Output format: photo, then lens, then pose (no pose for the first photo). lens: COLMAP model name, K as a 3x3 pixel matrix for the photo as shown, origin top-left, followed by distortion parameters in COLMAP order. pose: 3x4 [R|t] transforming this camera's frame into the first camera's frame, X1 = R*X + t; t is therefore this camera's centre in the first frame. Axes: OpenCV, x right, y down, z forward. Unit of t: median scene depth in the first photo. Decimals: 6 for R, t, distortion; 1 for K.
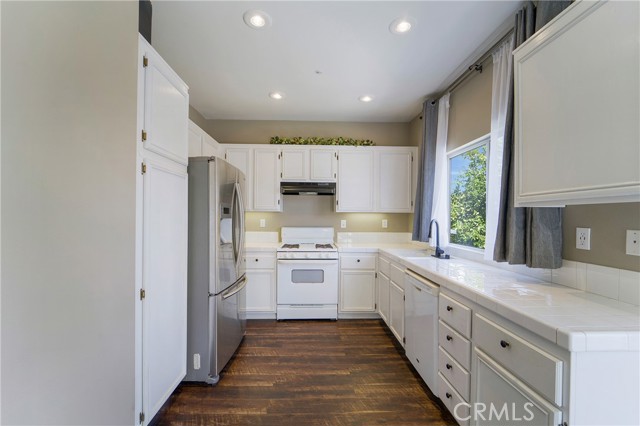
lens RADIAL K [[263.5, 0, 317.3], [0, 263.5, 214.7], [0, 0, 1]] dist [-0.022155, -0.000908]
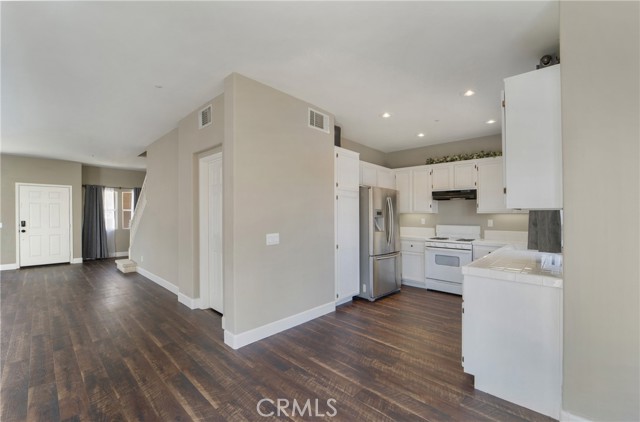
lens RADIAL K [[263.5, 0, 328.3], [0, 263.5, 213.7], [0, 0, 1]] dist [-0.022155, -0.000908]
pose [[0.724251, -0.014747, -0.689379, 0.479199], [0.007120, 0.999878, -0.013909, 0.006479], [0.689500, 0.005165, 0.724267, -0.426599]]
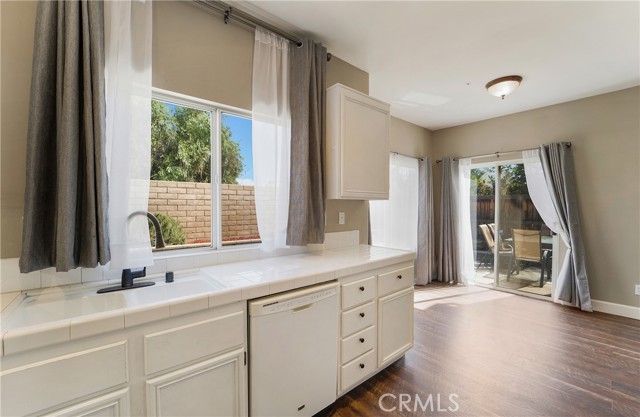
lens RADIAL K [[266.5, 0, 313.7], [0, 266.5, 210.4], [0, 0, 1]] dist [-0.031442, -0.001616]
pose [[-0.609396, -0.021059, 0.792586, -0.129663], [-0.010305, 0.999773, 0.018641, 0.002990], [-0.792799, 0.003192, -0.609475, 0.936310]]
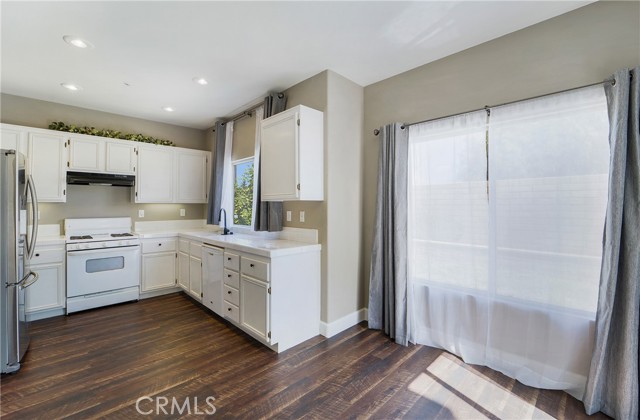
lens RADIAL K [[263.5, 0, 320.9], [0, 263.5, 202.0], [0, 0, 1]] dist [-0.022155, -0.000908]
pose [[0.725832, 0.000938, 0.687871, -0.130132], [0.004228, 0.999974, -0.005825, -0.004550], [-0.687859, 0.007136, 0.725809, -0.353662]]
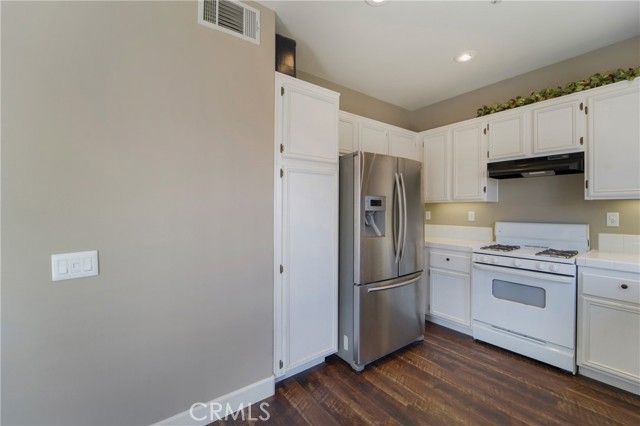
lens RADIAL K [[263.5, 0, 325.2], [0, 263.5, 210.0], [0, 0, 1]] dist [-0.022155, -0.000908]
pose [[0.579005, -0.003838, -0.815315, 0.242580], [0.014445, 0.999880, 0.005552, 0.001305], [0.815196, -0.014992, 0.578991, 0.194450]]
